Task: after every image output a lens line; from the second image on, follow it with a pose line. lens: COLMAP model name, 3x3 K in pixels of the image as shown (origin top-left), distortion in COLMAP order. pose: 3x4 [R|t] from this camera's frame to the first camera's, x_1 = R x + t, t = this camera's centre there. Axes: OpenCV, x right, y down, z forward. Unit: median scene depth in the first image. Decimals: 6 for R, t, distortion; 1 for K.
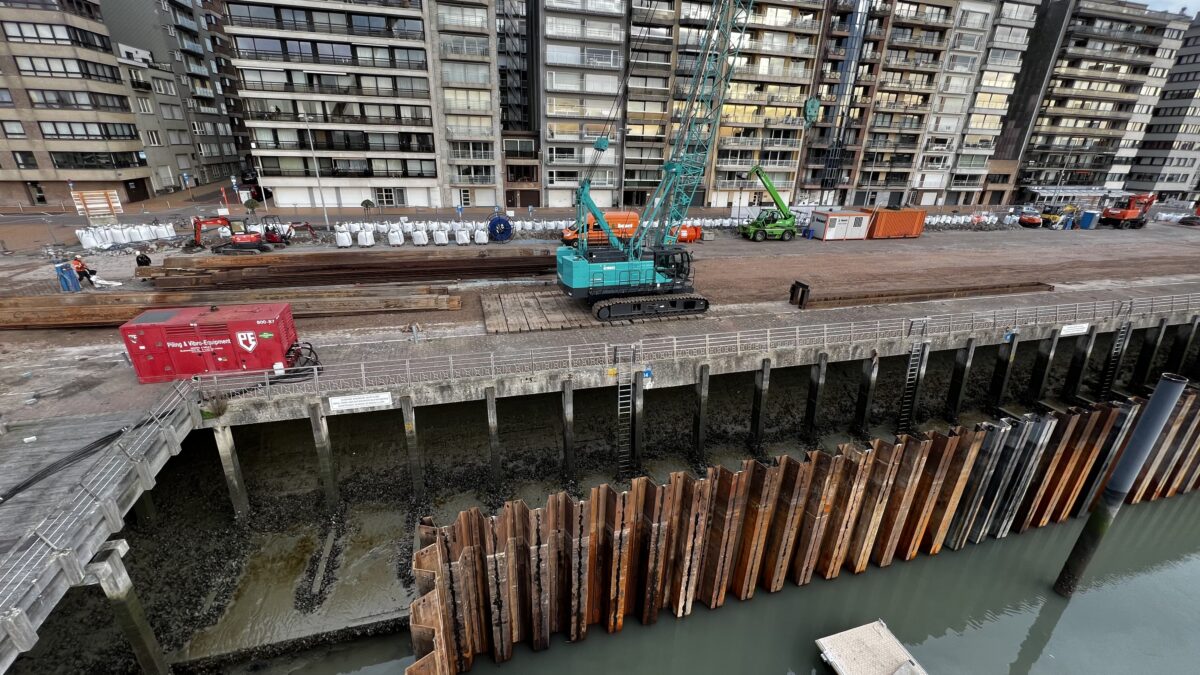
lens RADIAL K [[503.5, 0, 585.2], [0, 503.5, 339.7], [0, 0, 1]] dist [-0.001139, -0.000337]
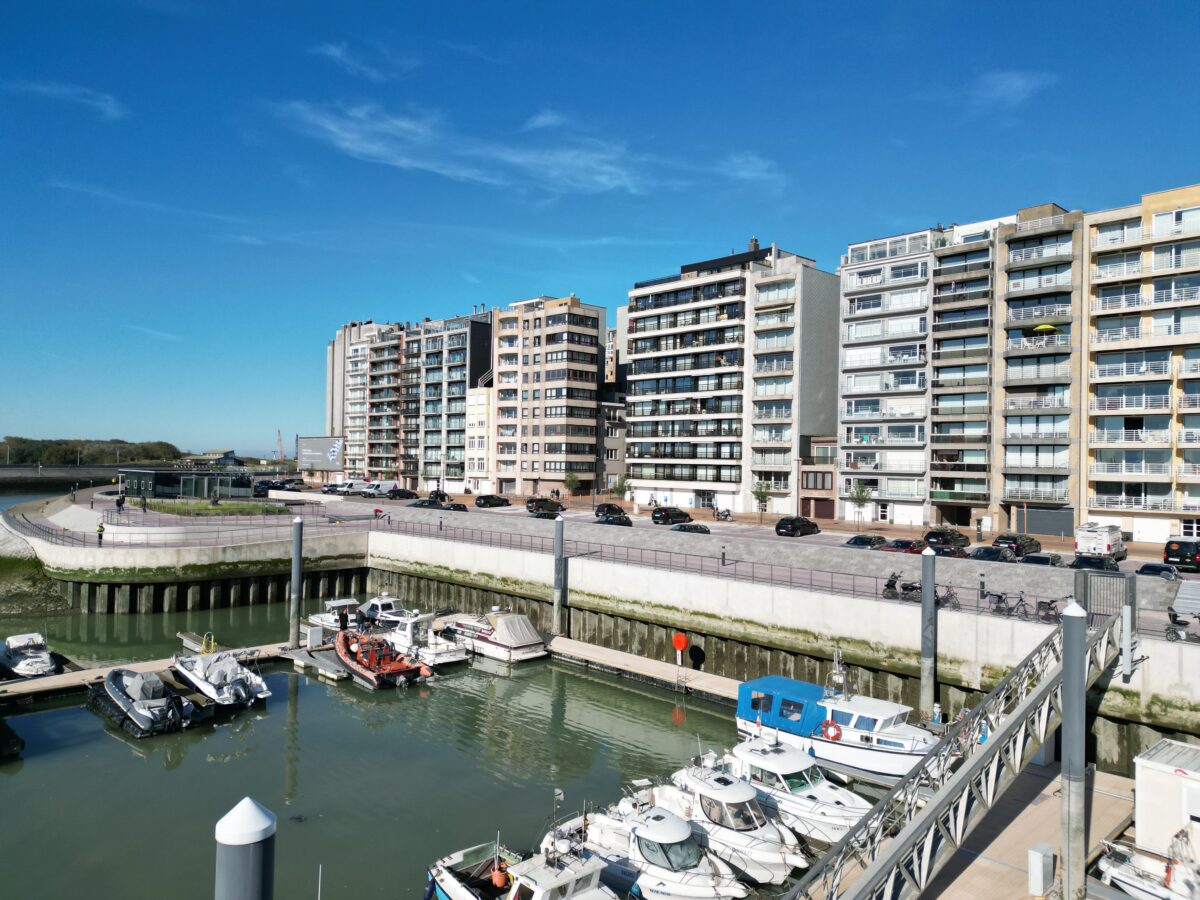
lens RADIAL K [[851.0, 0, 594.4], [0, 851.0, 448.4], [0, 0, 1]] dist [0.152338, -0.195090]
pose [[0.459506, -0.041237, -0.887217, 0.892479], [-0.340477, 0.914431, -0.218841, 0.075090], [0.820323, 0.402635, 0.406146, 0.022250]]
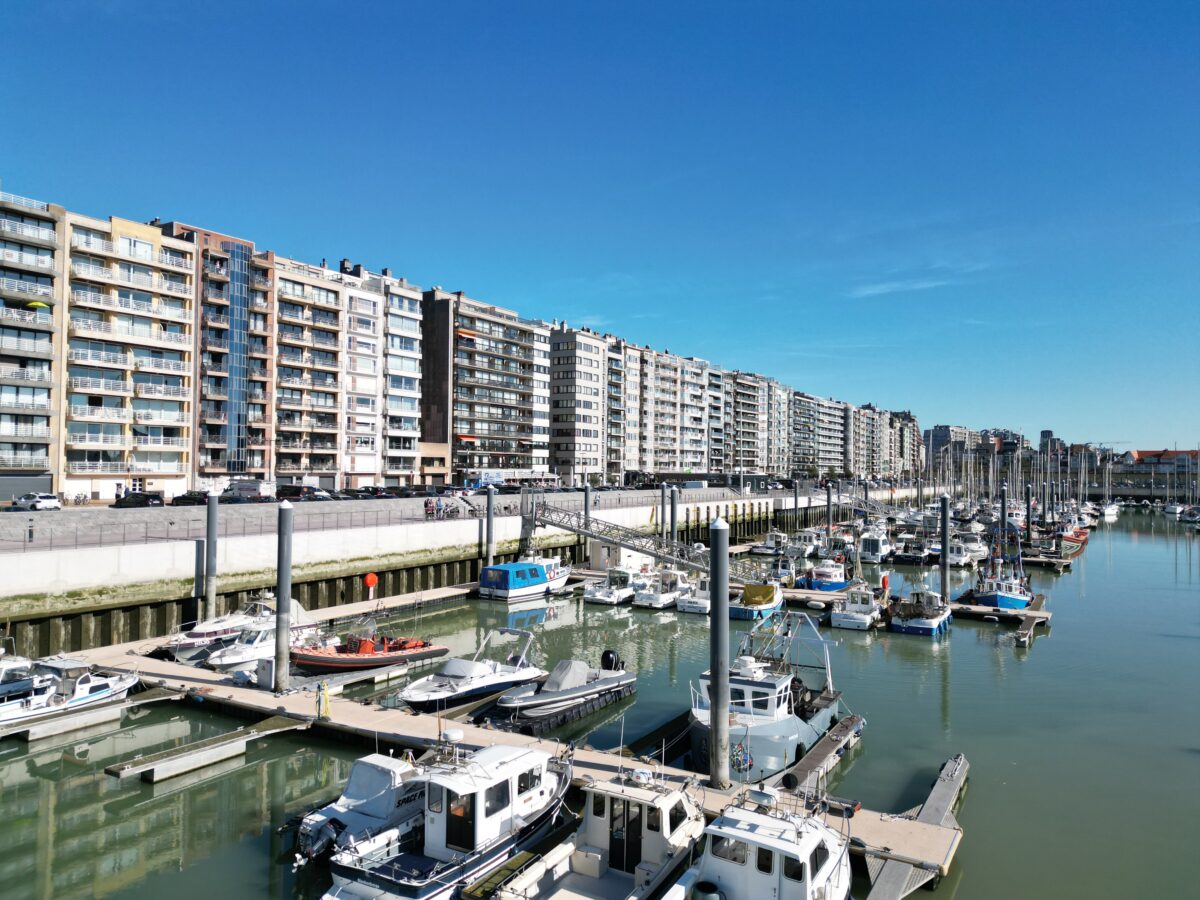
lens RADIAL K [[836.6, 0, 600.6], [0, 836.6, 453.9], [0, 0, 1]] dist [0.093763, -0.123664]
pose [[0.732970, -0.011356, 0.680166, -0.009784], [0.269828, 0.922694, -0.275371, 0.200362], [-0.624458, 0.385366, 0.679371, -0.286770]]
